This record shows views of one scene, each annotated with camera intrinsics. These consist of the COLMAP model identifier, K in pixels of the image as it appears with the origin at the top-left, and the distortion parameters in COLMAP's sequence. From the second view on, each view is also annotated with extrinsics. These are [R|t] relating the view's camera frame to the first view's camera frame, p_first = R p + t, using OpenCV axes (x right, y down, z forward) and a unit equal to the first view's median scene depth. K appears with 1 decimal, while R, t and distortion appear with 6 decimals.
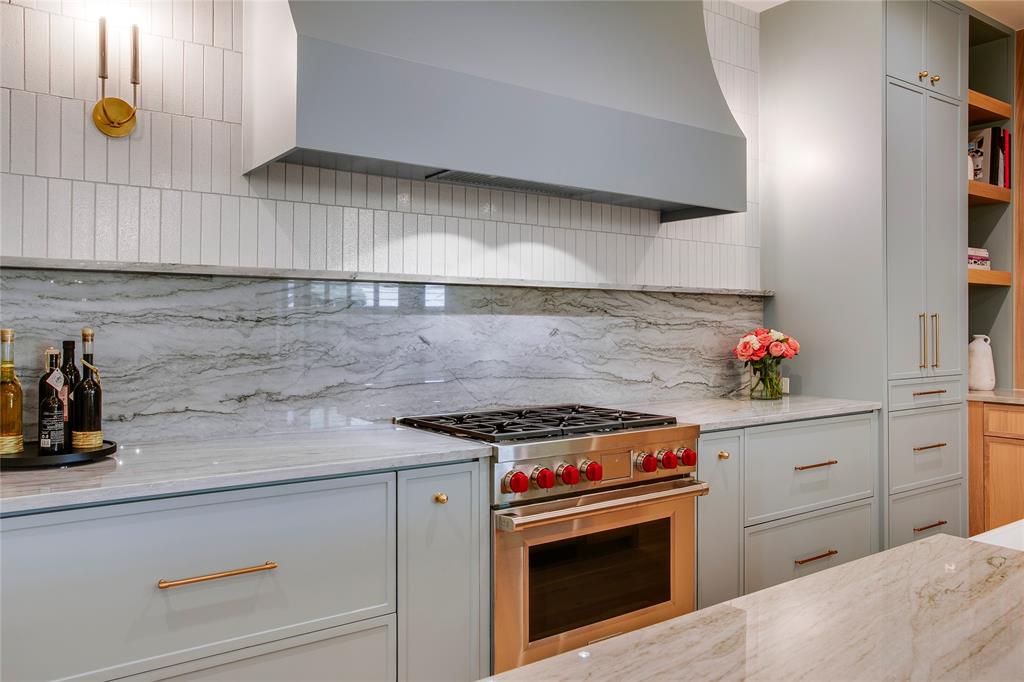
lens RADIAL K [[764.4, 0, 503.4], [0, 764.4, 320.1], [0, 0, 1]] dist [-0.003743, 0.014686]
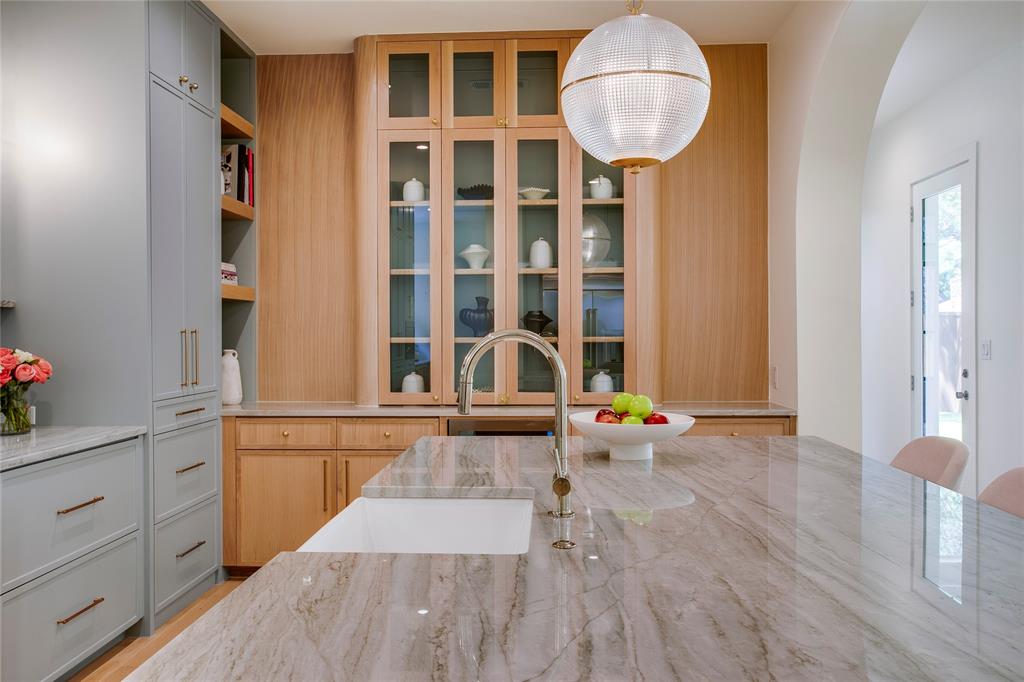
lens RADIAL K [[881.6, 0, 506.1], [0, 881.6, 338.8], [0, 0, 1]] dist [-0.005890, 0.039229]
pose [[0.619312, -0.009542, 0.785087, -0.072156], [-0.001297, 0.999912, 0.013175, -0.012568], [-0.785144, -0.009177, 0.619245, -0.001118]]
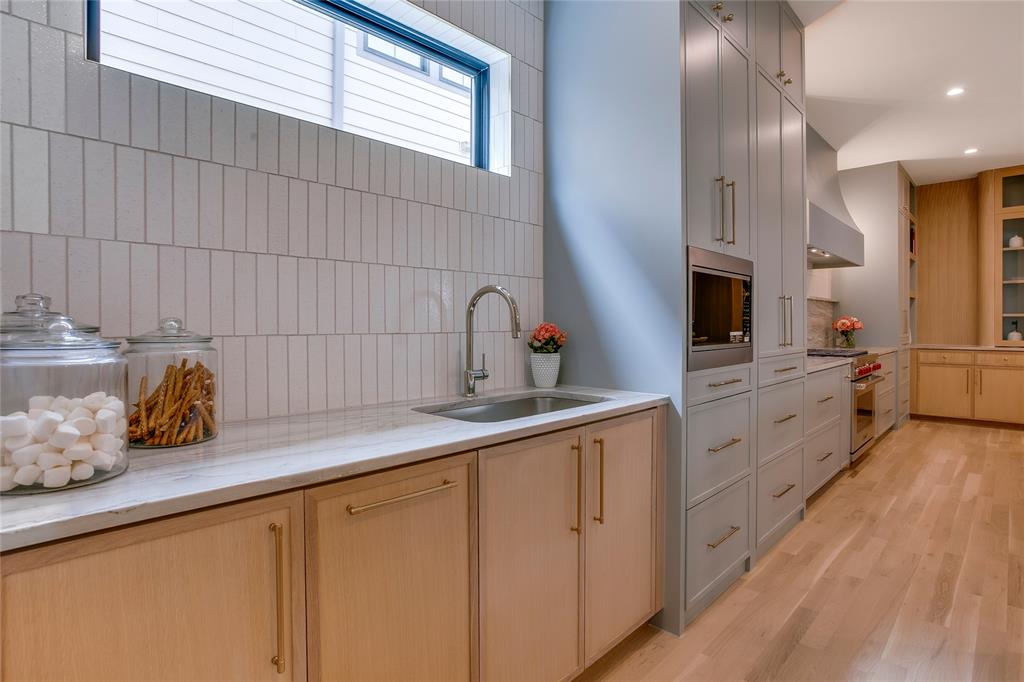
lens RADIAL K [[518.1, 0, 504.0], [0, 518.1, 332.2], [0, 0, 1]] dist [-0.043220, 0.004517]
pose [[0.985862, -0.007290, 0.167403, -0.956006], [0.003388, 0.999716, 0.023582, 0.019222], [-0.167528, -0.022681, 0.985606, -0.323563]]
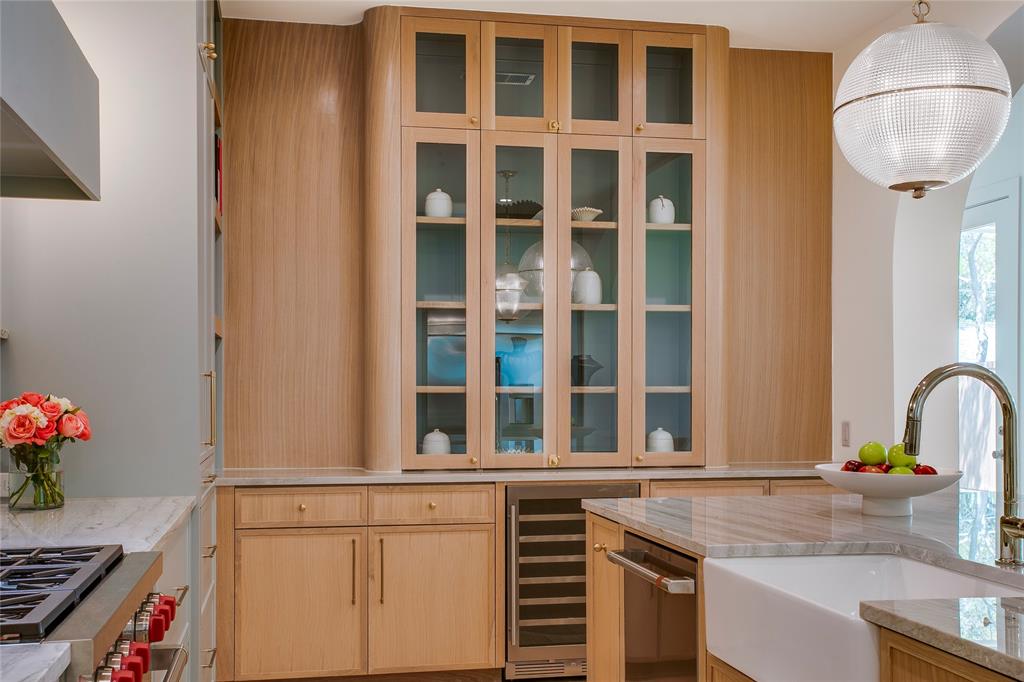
lens RADIAL K [[1135.0, 0, 507.3], [0, 1135.0, 396.5], [0, 0, 1]] dist [0.032816, 0.000000]
pose [[0.412416, -0.005487, 0.910979, -0.351391], [-0.007275, 0.999930, 0.009316, 0.002752], [-0.910966, -0.010470, 0.412348, 0.299088]]
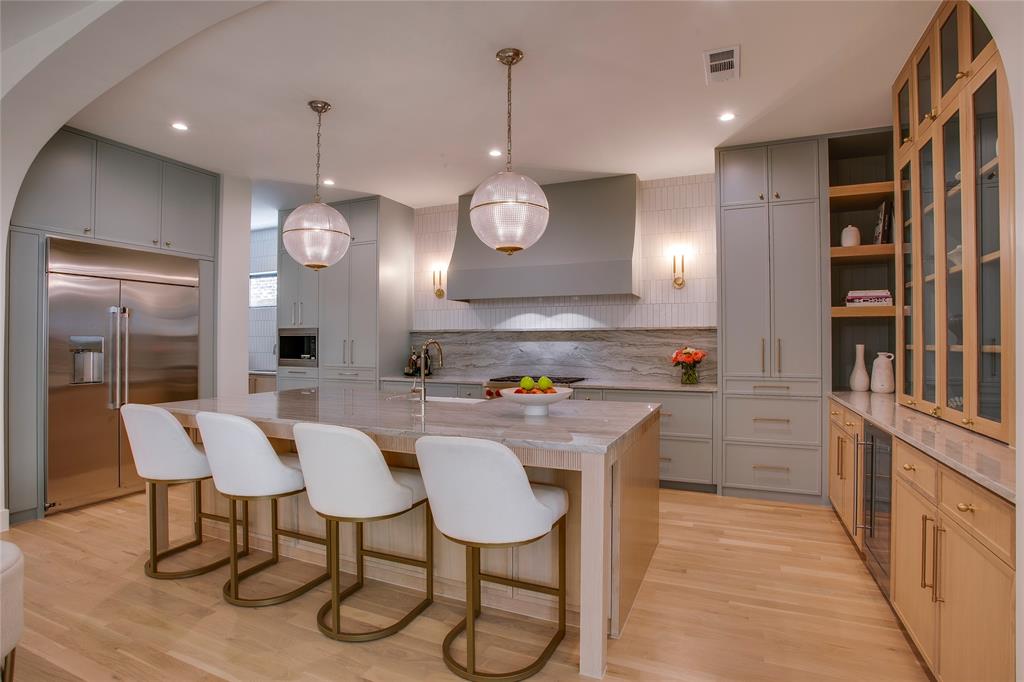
lens RADIAL K [[520.6, 0, 513.8], [0, 520.6, 340.8], [0, 0, 1]] dist [-0.026555, 0.000373]
pose [[0.510862, -0.003789, -0.859654, 1.305798], [0.007413, 0.999973, -0.000002, -0.008814], [0.859631, -0.006372, 0.510876, -0.043913]]
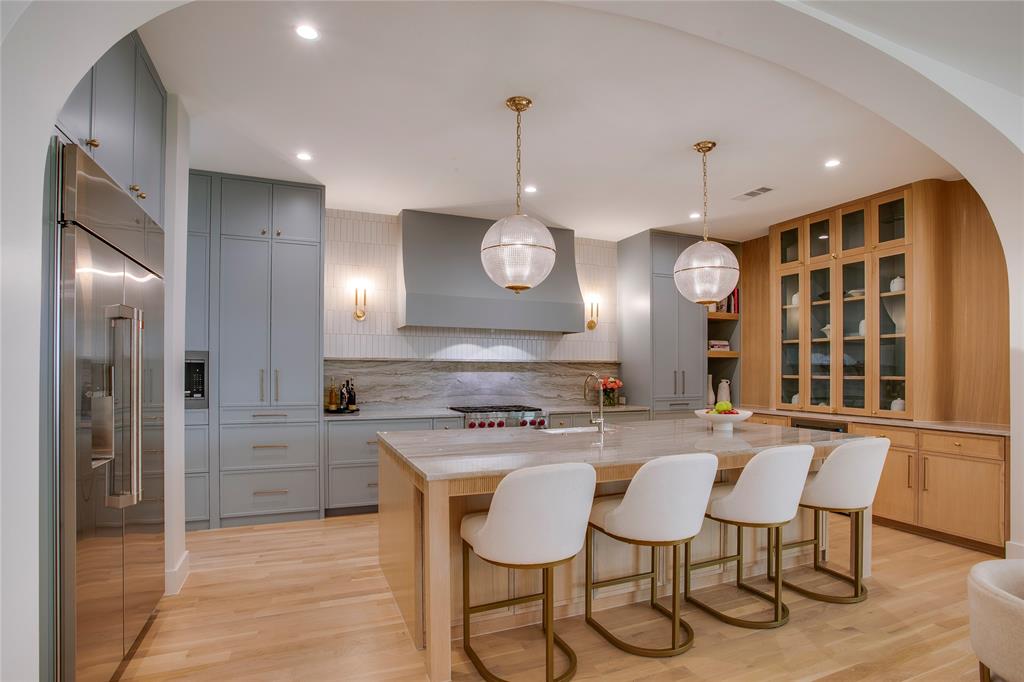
lens RADIAL K [[518.1, 0, 516.0], [0, 518.1, 369.2], [0, 0, 1]] dist [-0.043220, 0.004517]
pose [[0.976585, 0.001754, -0.215126, 0.432007], [-0.000961, 0.999992, 0.003793, -0.020462], [0.215131, -0.003497, 0.976579, -0.711993]]
